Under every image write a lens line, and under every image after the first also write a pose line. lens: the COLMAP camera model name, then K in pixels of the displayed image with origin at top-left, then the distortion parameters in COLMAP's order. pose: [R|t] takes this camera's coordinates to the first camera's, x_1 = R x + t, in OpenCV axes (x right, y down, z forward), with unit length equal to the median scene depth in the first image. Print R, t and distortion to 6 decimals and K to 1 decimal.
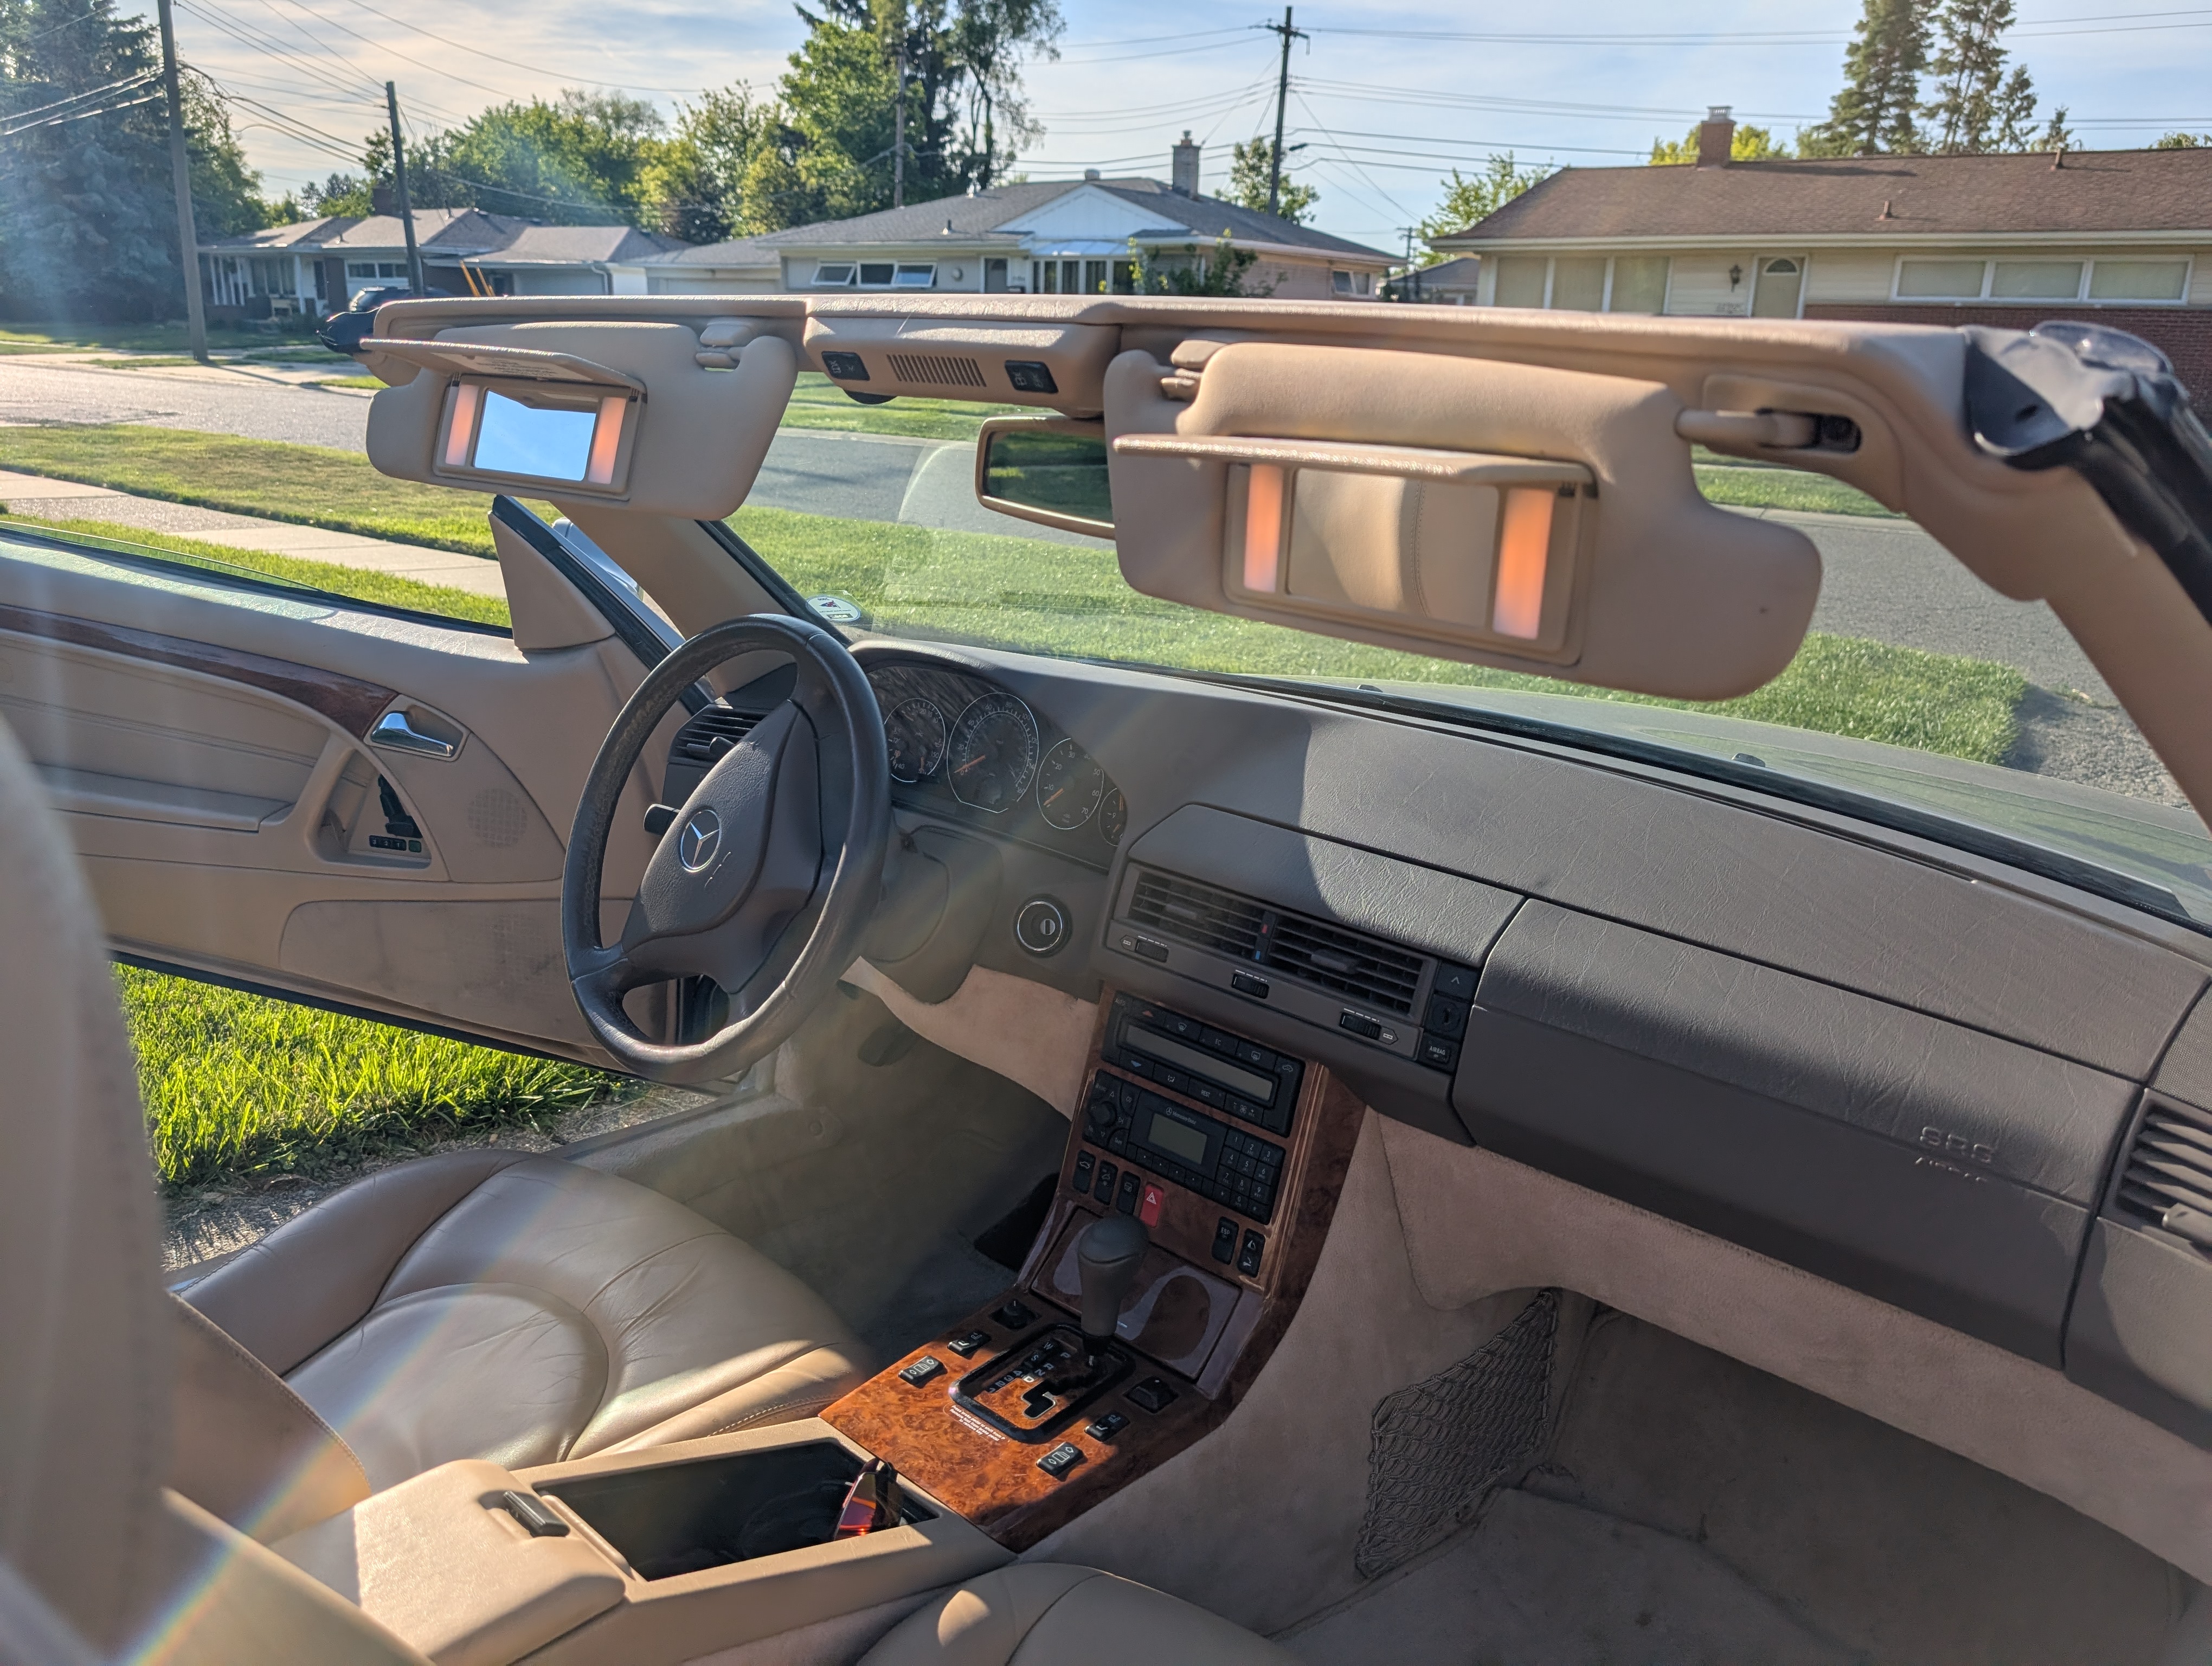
lens RADIAL K [[1613.9, 0, 1104.8], [0, 1613.9, 800.4], [0, 0, 1]] dist [0.011947, -0.015207]
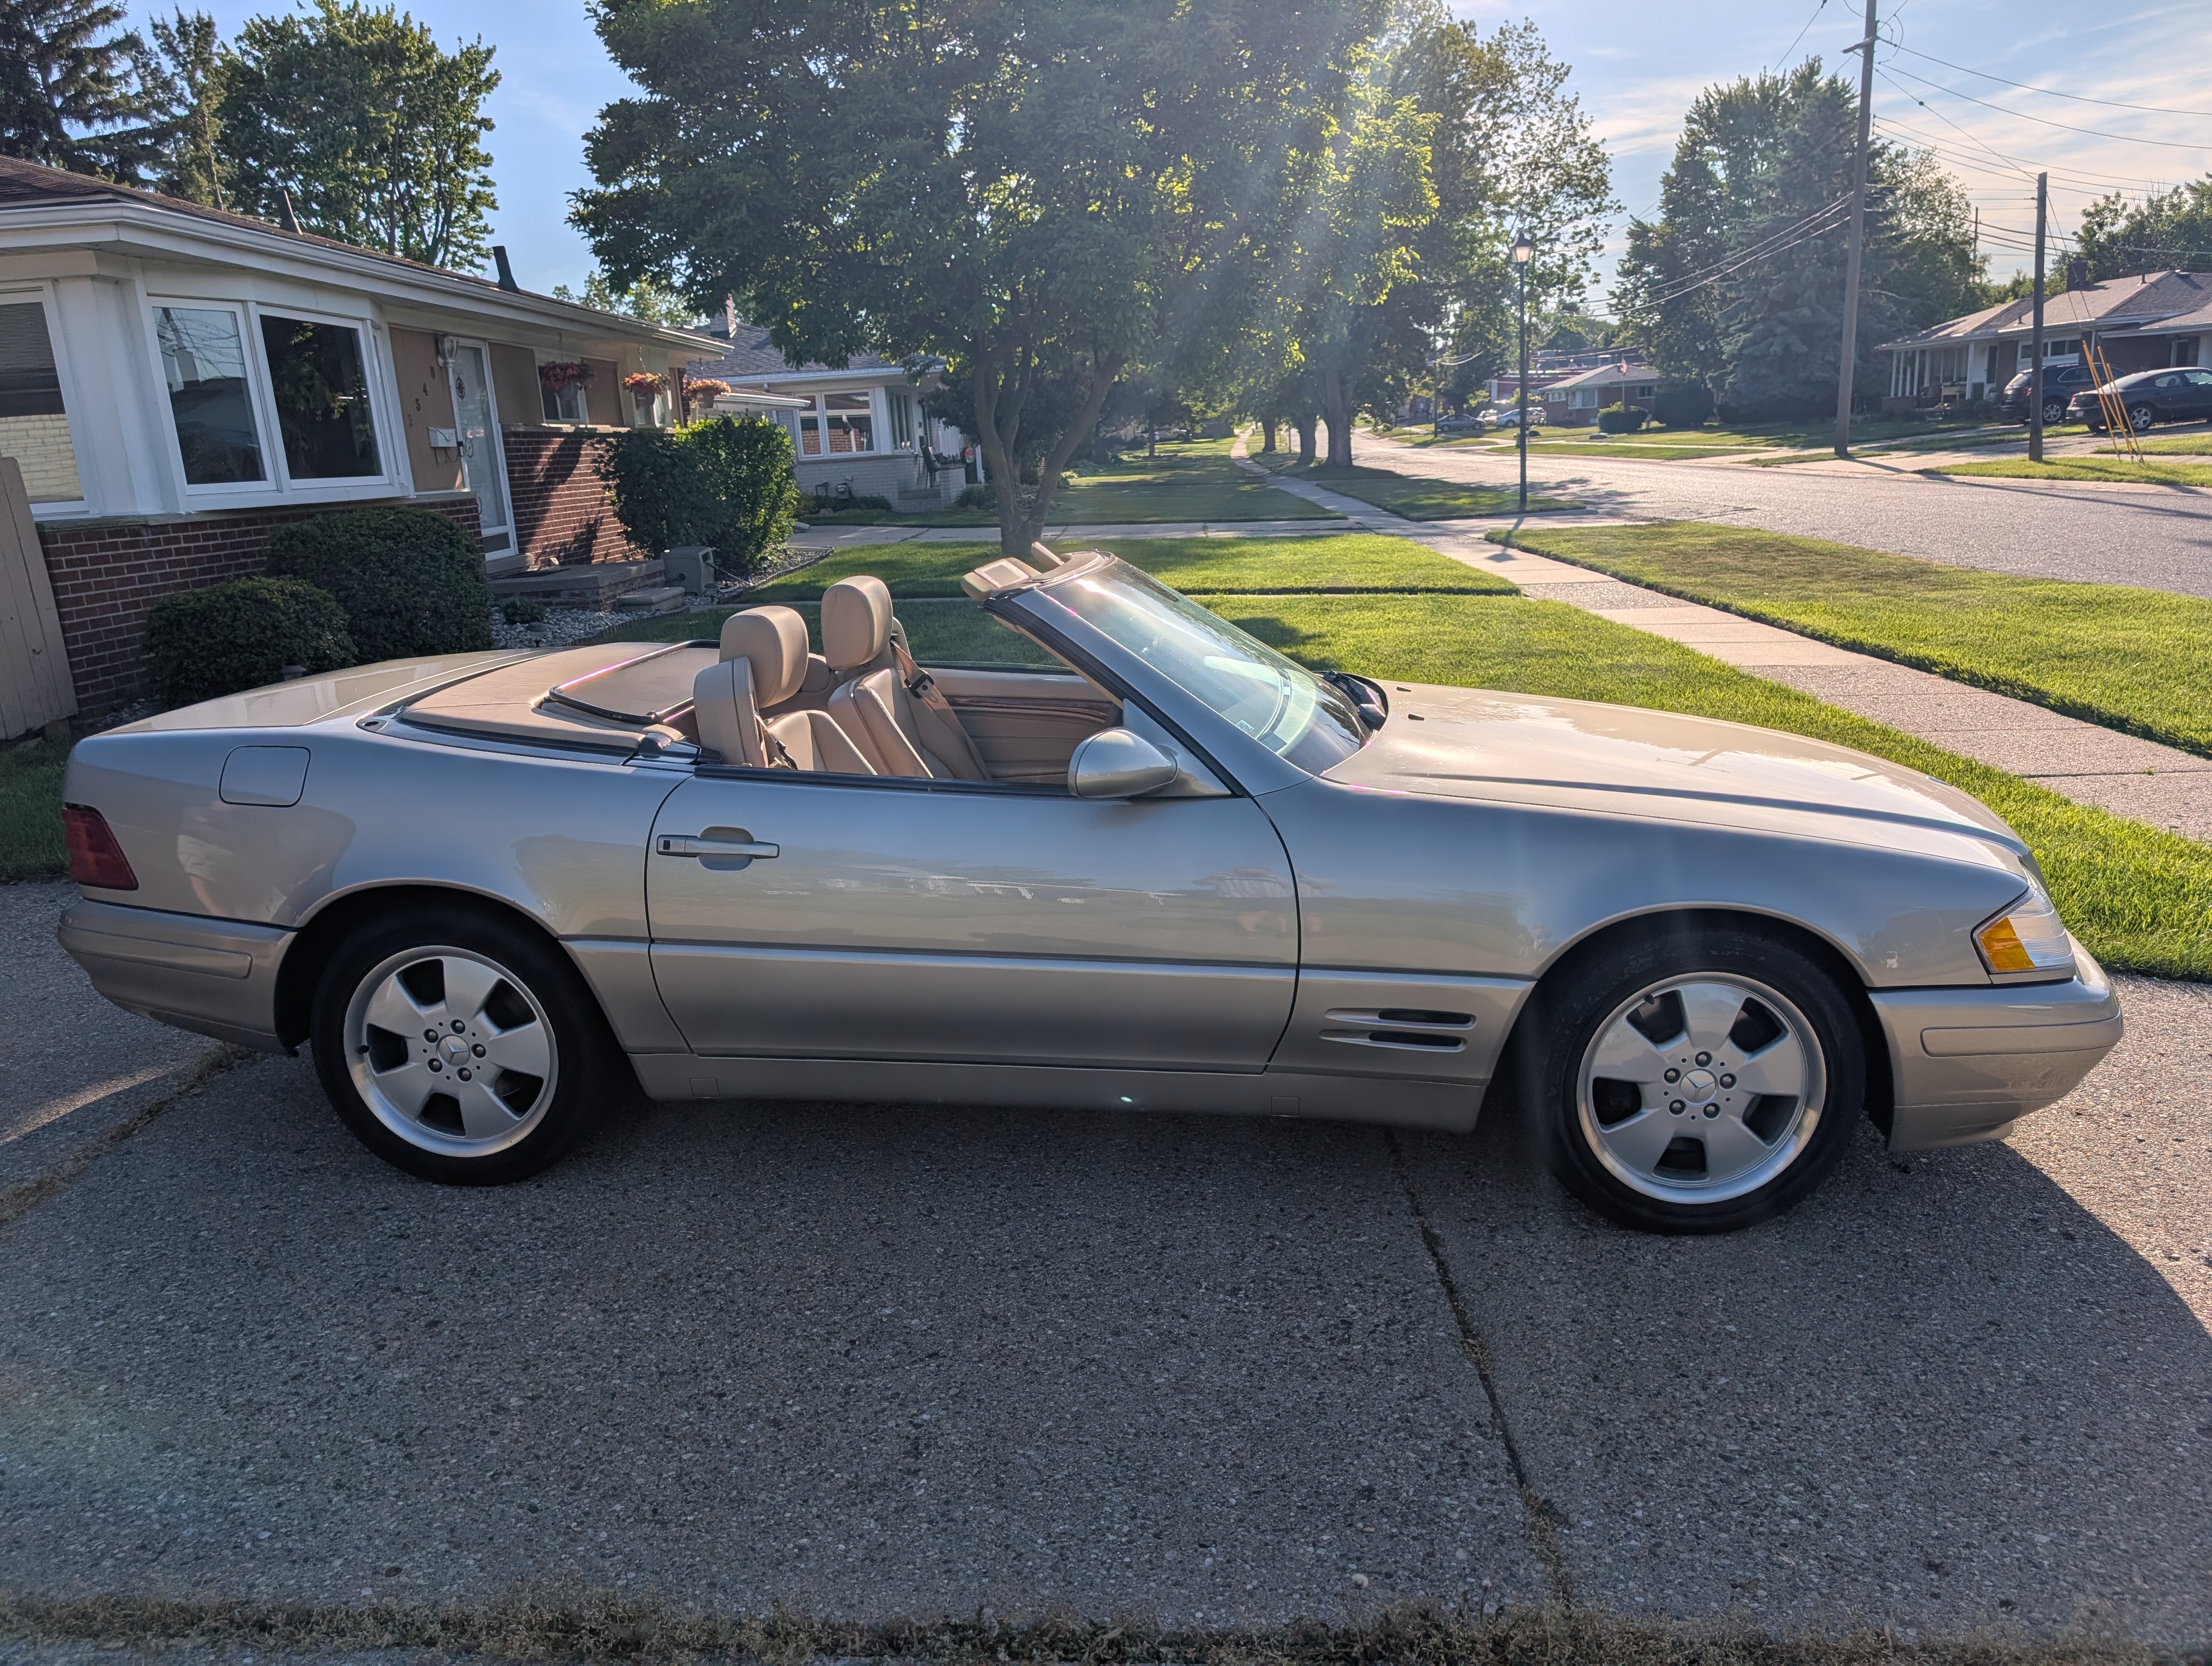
lens RADIAL K [[1613.9, 0, 1072.1], [0, 1613.9, 819.2], [0, 0, 1]] dist [0.011947, -0.015207]
pose [[0.562062, 0.122955, -0.817905, 2.128991], [-0.152066, 0.987393, 0.043935, 0.103324], [0.812996, 0.099682, 0.573674, -0.837240]]
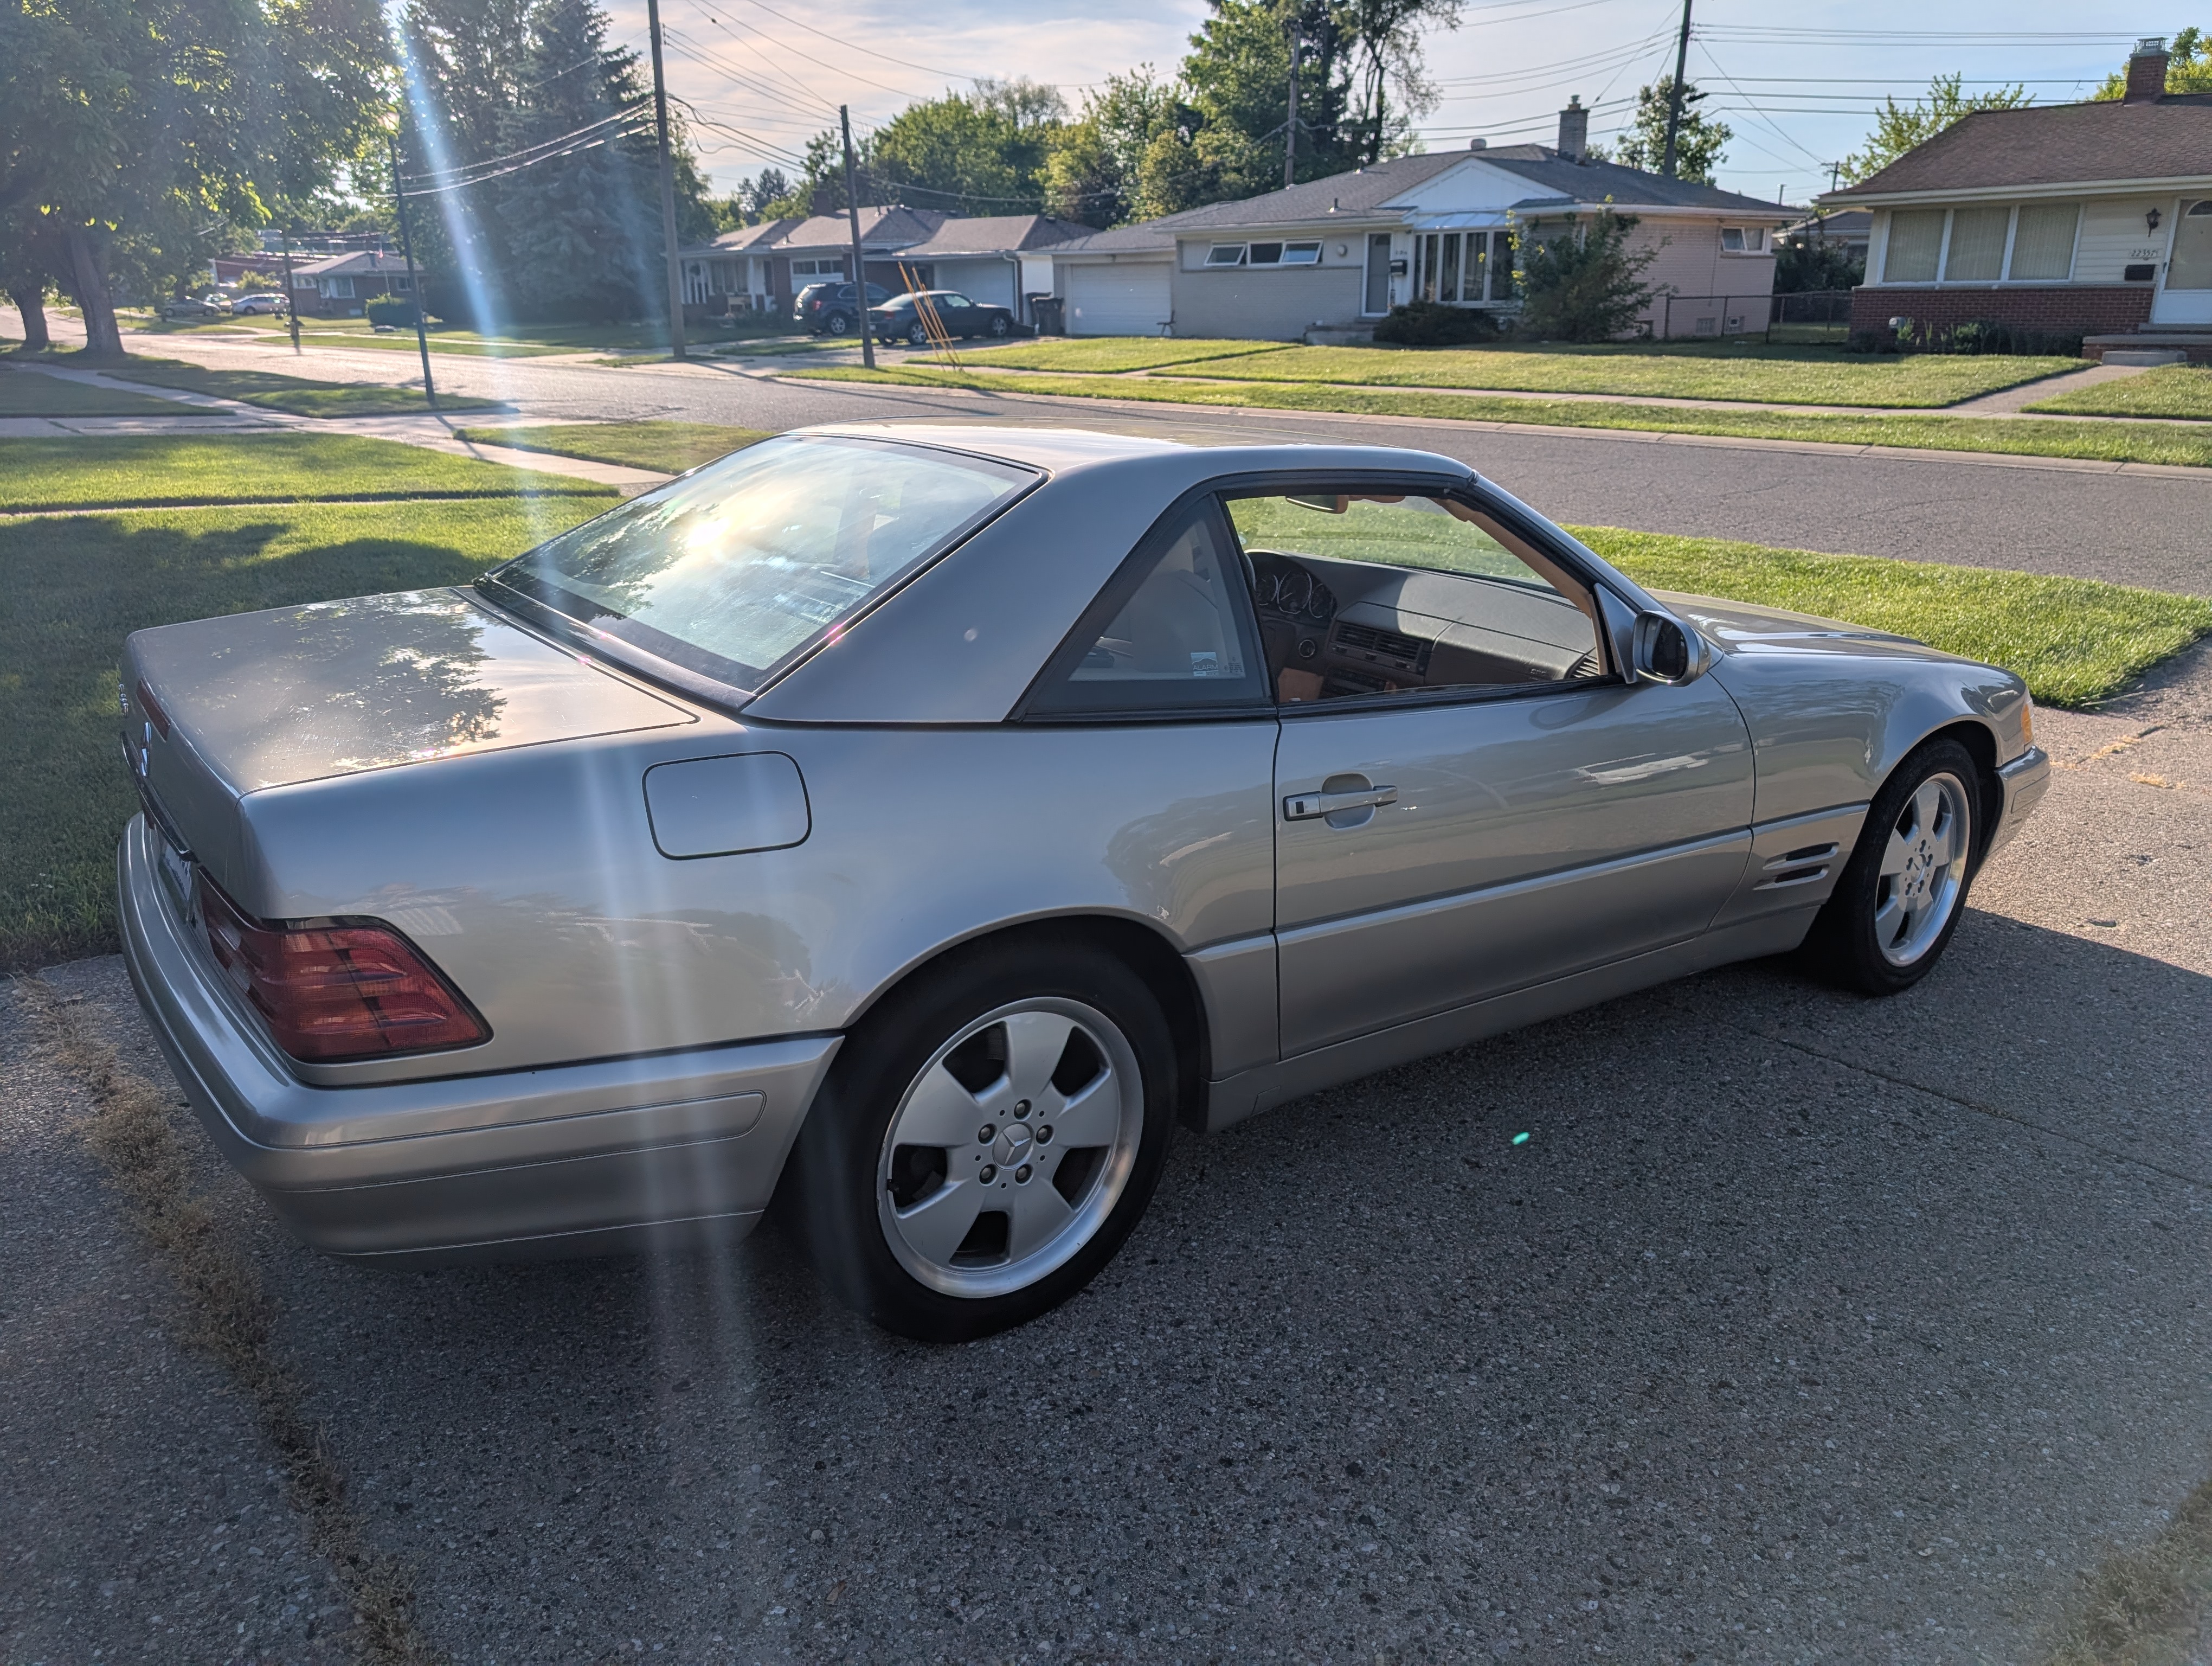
lens RADIAL K [[1613.9, 0, 1097.0], [0, 1613.9, 833.0], [0, 0, 1]] dist [0.011947, -0.015207]
pose [[0.972110, 0.034541, -0.231967, 0.256041], [-0.025219, 0.998755, 0.043035, 0.274960], [0.233165, -0.035985, 0.971771, -1.750173]]
